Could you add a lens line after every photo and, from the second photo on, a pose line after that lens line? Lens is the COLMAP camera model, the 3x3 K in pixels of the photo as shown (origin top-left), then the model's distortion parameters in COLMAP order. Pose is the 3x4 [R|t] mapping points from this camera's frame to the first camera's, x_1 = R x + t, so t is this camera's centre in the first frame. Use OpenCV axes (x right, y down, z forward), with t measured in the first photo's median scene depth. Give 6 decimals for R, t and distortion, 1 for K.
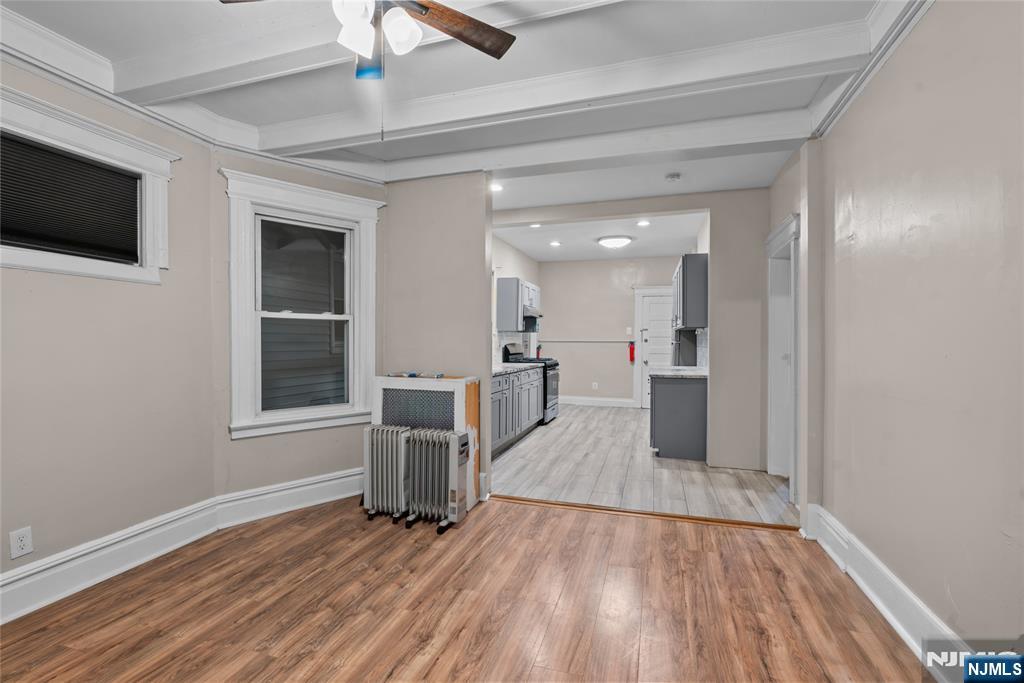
lens RADIAL K [[467.1, 0, 508.4], [0, 467.1, 345.6], [0, 0, 1]] dist [-0.004241, 0.000251]
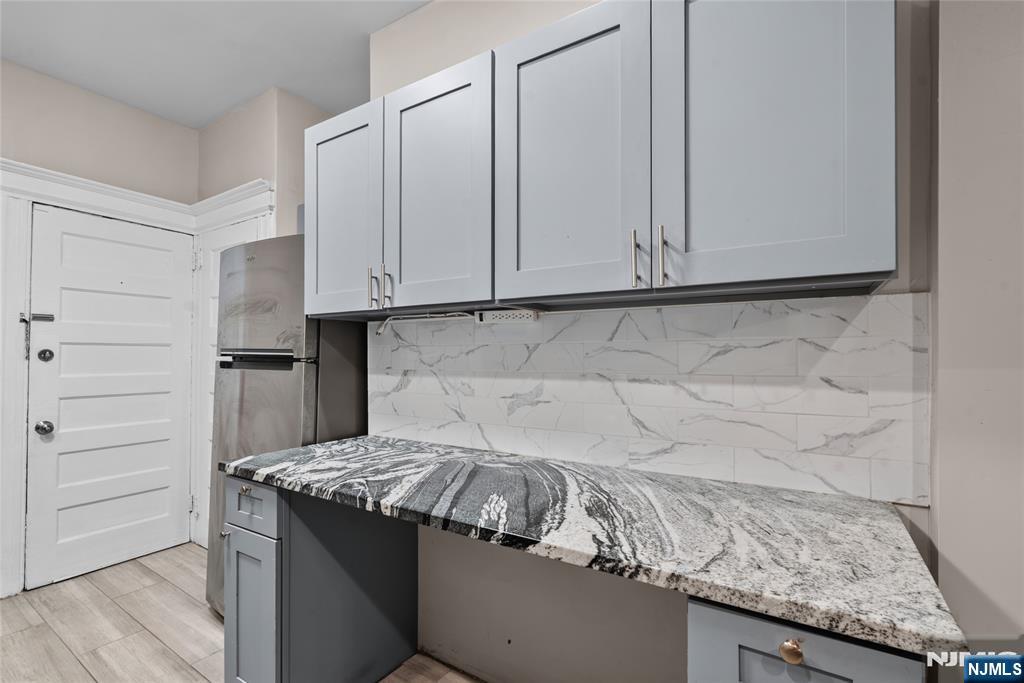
lens RADIAL K [[467.1, 0, 509.2], [0, 467.1, 352.2], [0, 0, 1]] dist [-0.004241, 0.000251]
pose [[0.279648, 0.001678, 0.960101, 0.118184], [0.014281, 0.999881, -0.005908, -0.008138], [-0.959996, 0.015364, 0.279591, 0.783882]]
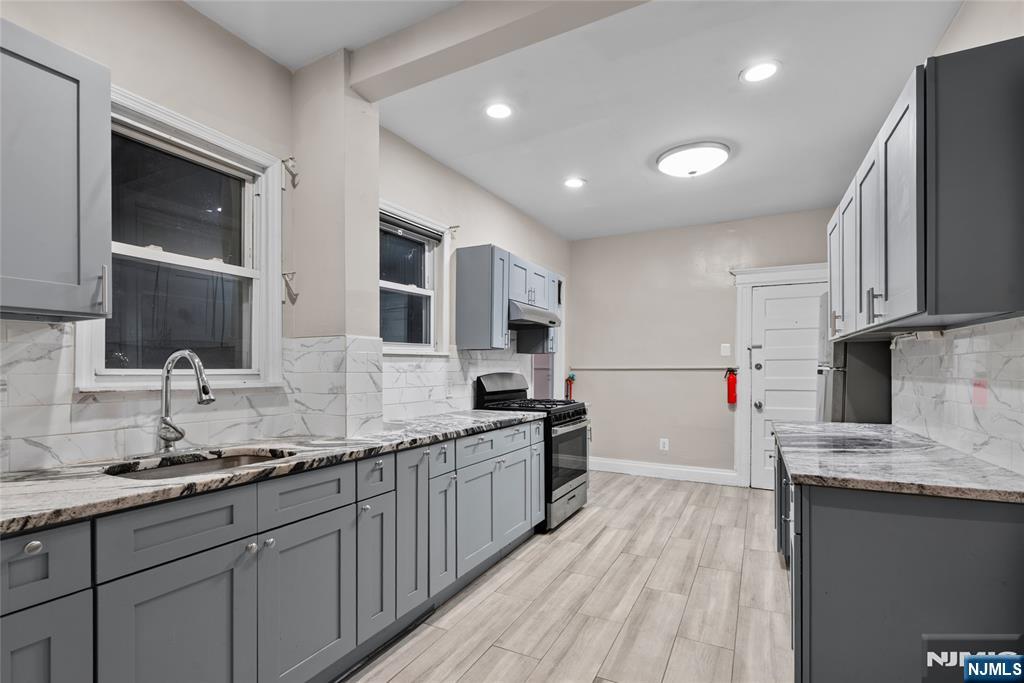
lens RADIAL K [[467.1, 0, 510.0], [0, 467.1, 376.7], [0, 0, 1]] dist [-0.004241, 0.000251]
pose [[0.983066, -0.004895, -0.183186, 0.131152], [0.005606, 0.999979, 0.003364, -0.002645], [0.183166, -0.004334, 0.983072, 0.495085]]
